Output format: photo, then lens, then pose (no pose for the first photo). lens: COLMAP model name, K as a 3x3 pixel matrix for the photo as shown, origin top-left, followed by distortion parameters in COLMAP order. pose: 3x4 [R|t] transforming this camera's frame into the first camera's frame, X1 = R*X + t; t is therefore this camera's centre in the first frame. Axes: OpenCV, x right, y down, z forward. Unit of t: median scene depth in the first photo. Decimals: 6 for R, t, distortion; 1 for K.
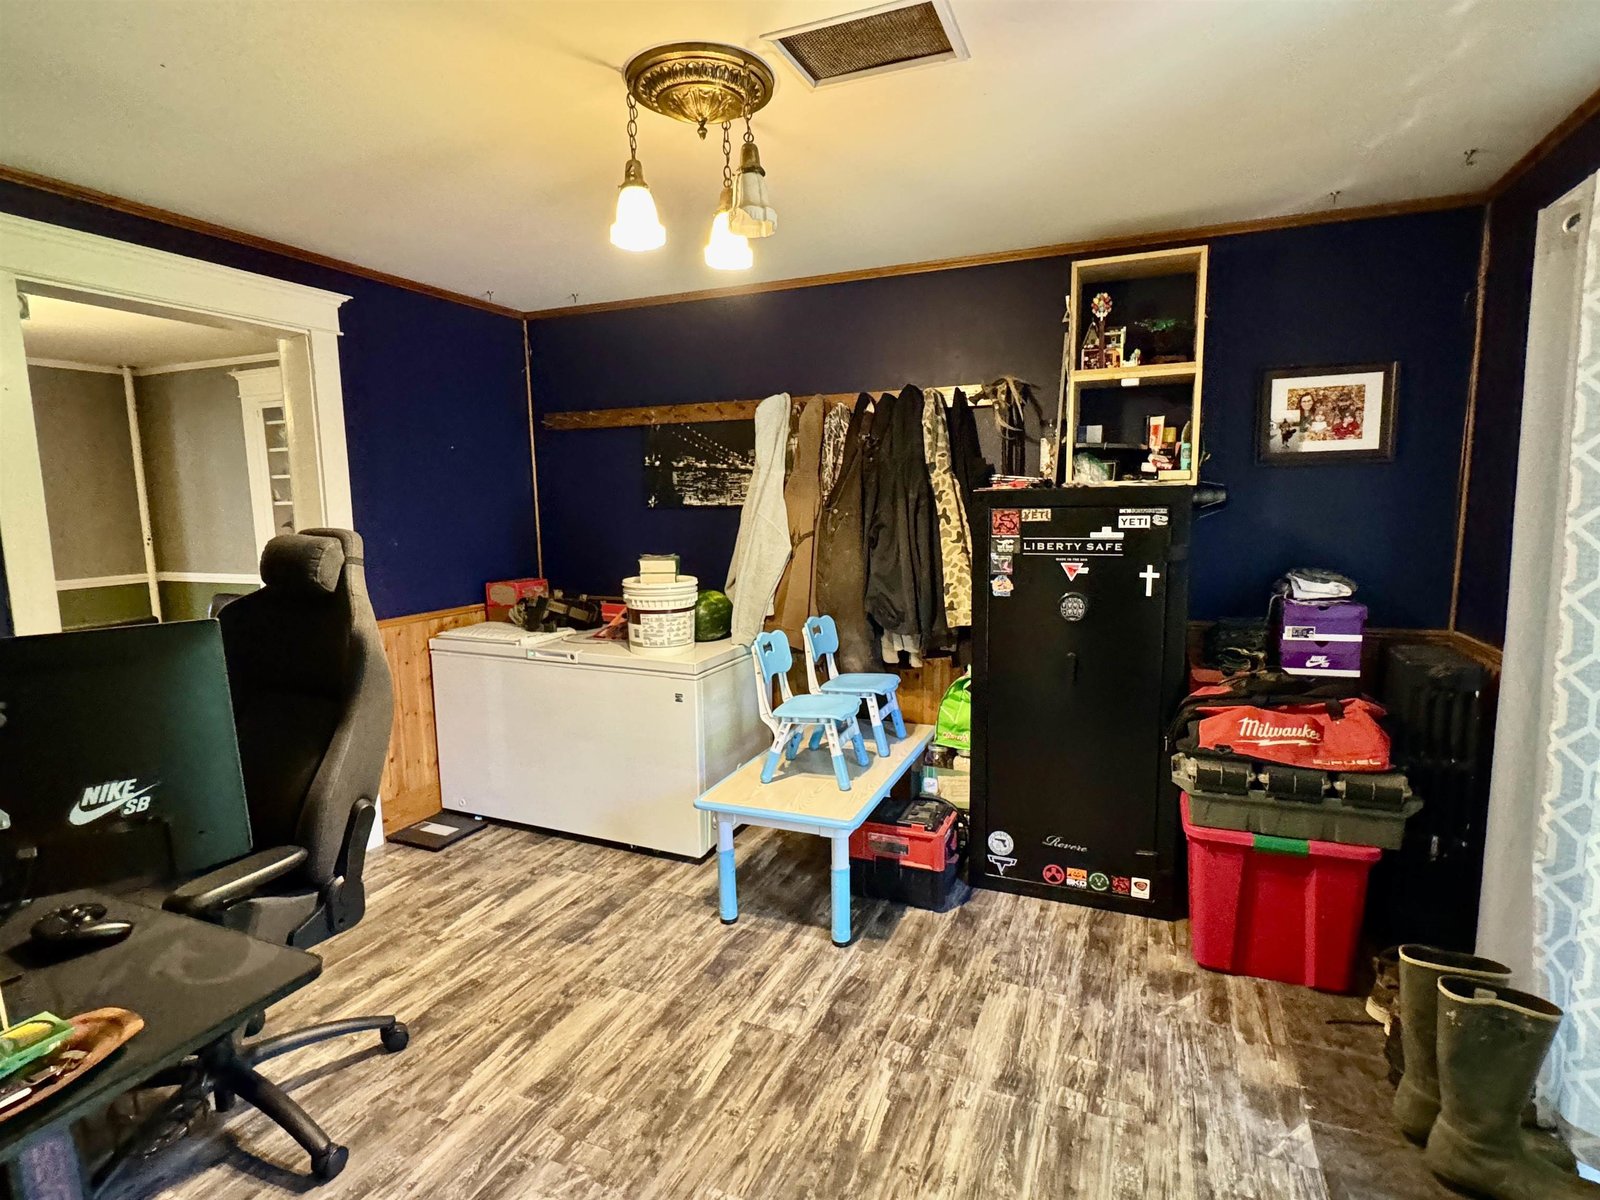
lens RADIAL K [[826.2, 0, 792.2], [0, 826.2, 604.5], [0, 0, 1]] dist [-0.007103, -0.001062]
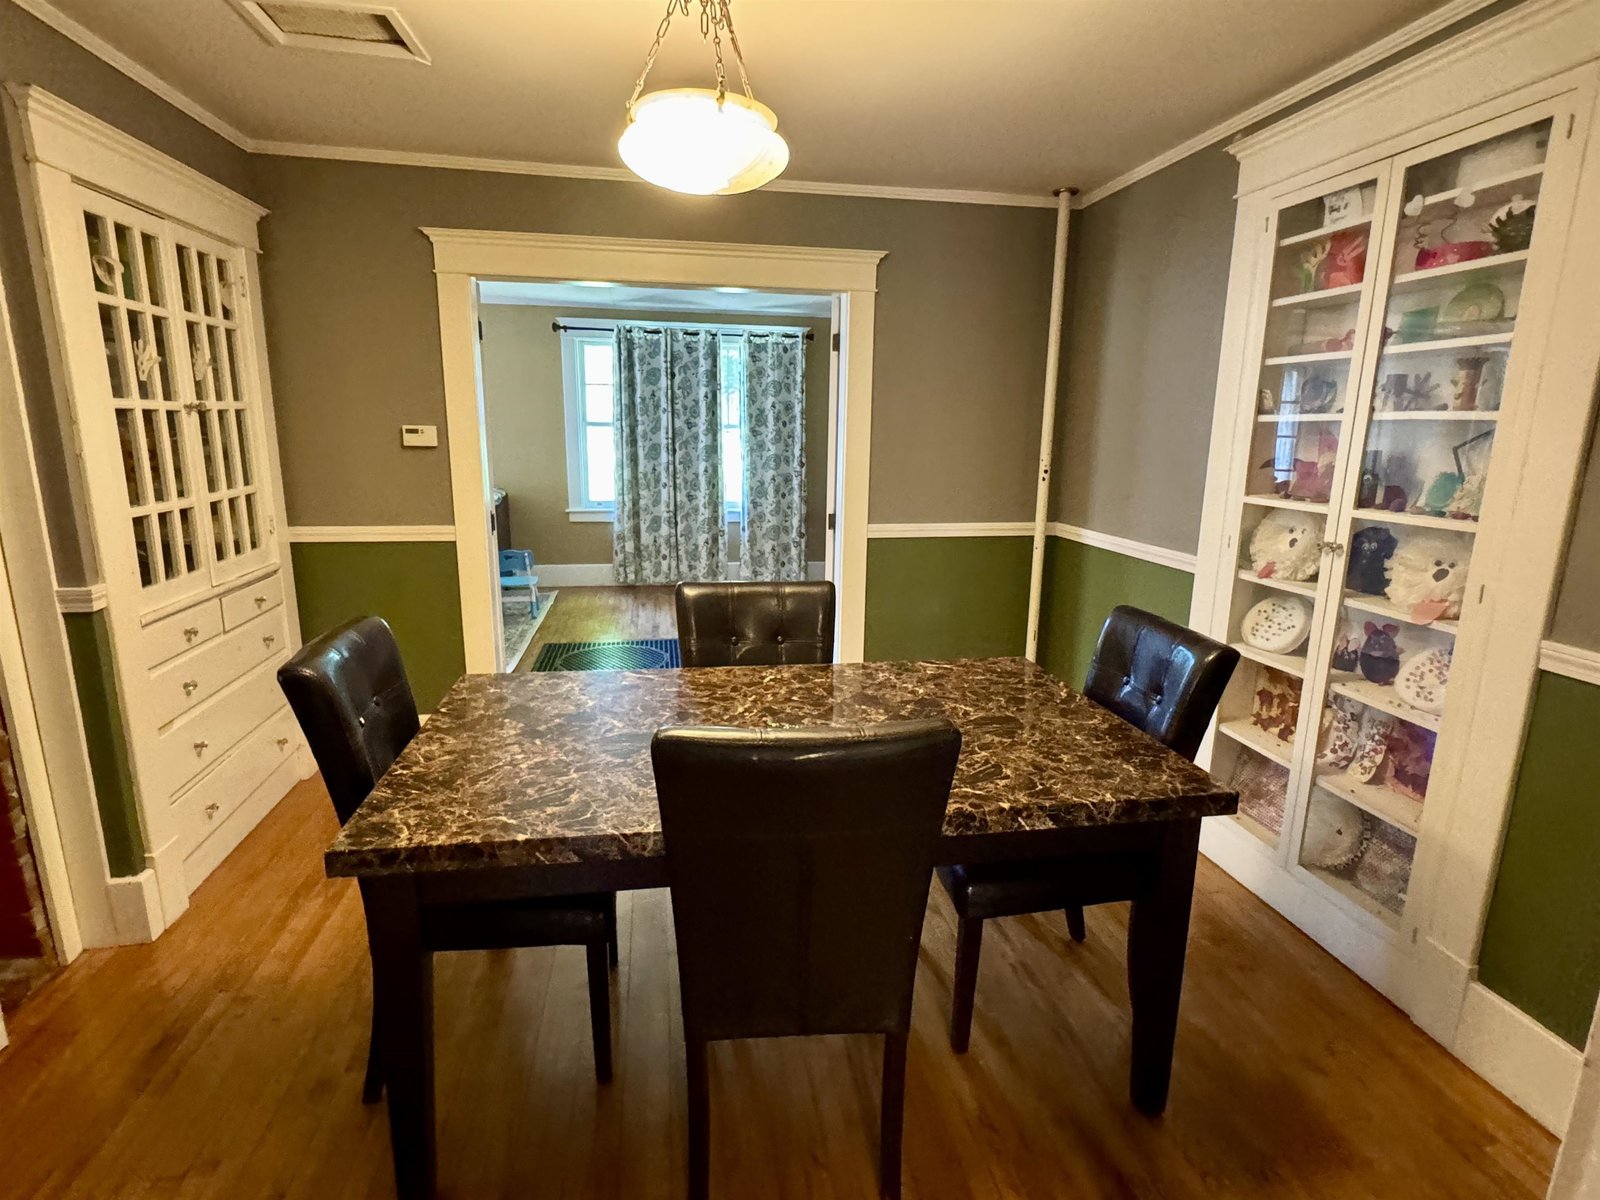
lens RADIAL K [[826.2, 0, 793.4], [0, 826.2, 601.8], [0, 0, 1]] dist [-0.007103, -0.001062]
pose [[0.533117, 0.204513, -0.820951, -0.344377], [-0.142454, 0.978188, 0.151176, -0.050493], [0.833962, 0.036354, 0.550623, 0.495992]]
